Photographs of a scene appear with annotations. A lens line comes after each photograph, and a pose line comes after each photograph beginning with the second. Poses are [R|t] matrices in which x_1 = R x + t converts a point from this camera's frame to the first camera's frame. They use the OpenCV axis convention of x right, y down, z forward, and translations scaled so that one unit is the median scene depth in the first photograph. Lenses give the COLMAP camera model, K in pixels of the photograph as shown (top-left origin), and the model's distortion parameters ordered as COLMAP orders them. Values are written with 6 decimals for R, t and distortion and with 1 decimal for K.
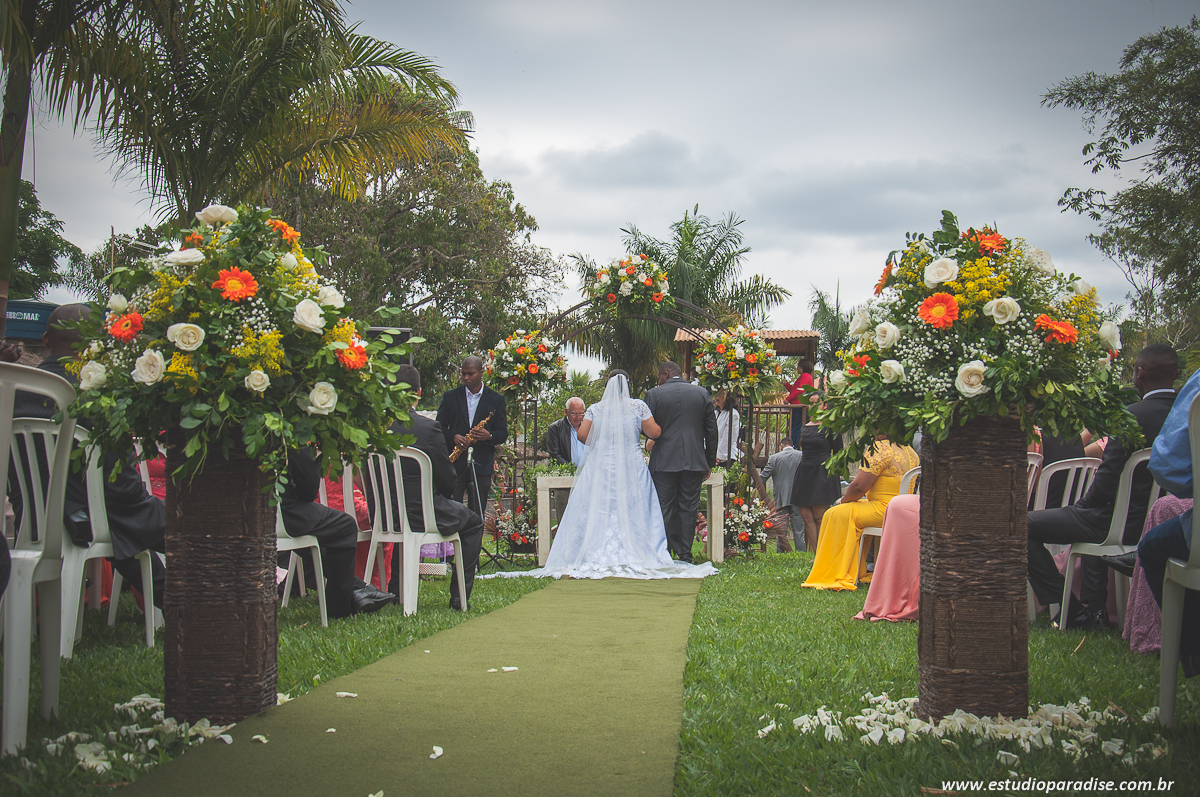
lens RADIAL K [[3601.9, 0, 600.0], [0, 3601.9, 398.5], [0, 0, 1]] dist [1.617743, -0.290458]
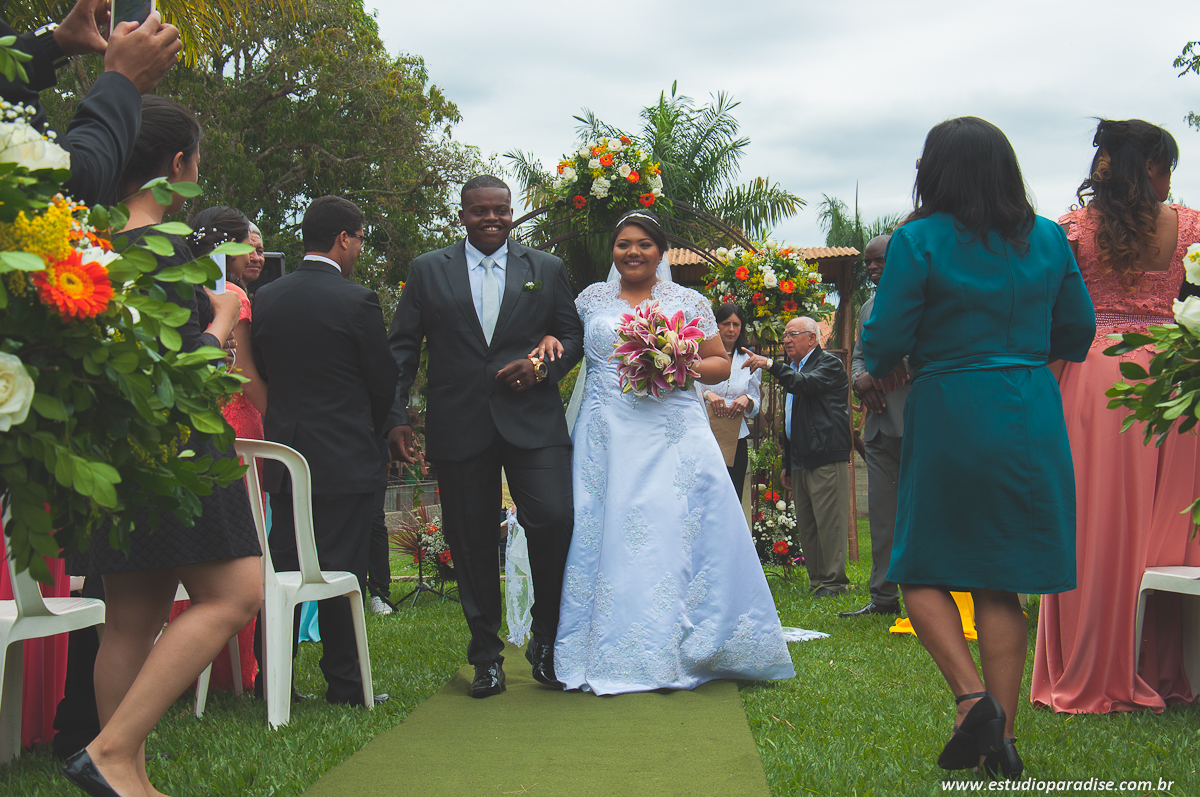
lens RADIAL K [[3601.9, 0, 600.0], [0, 3601.9, 398.5], [0, 0, 1]] dist [1.617743, -0.290458]
pose [[0.999432, -0.023294, 0.024333, -0.008328], [0.022878, 0.999589, 0.017255, -0.002079], [-0.024725, -0.016689, 0.999555, 0.254413]]
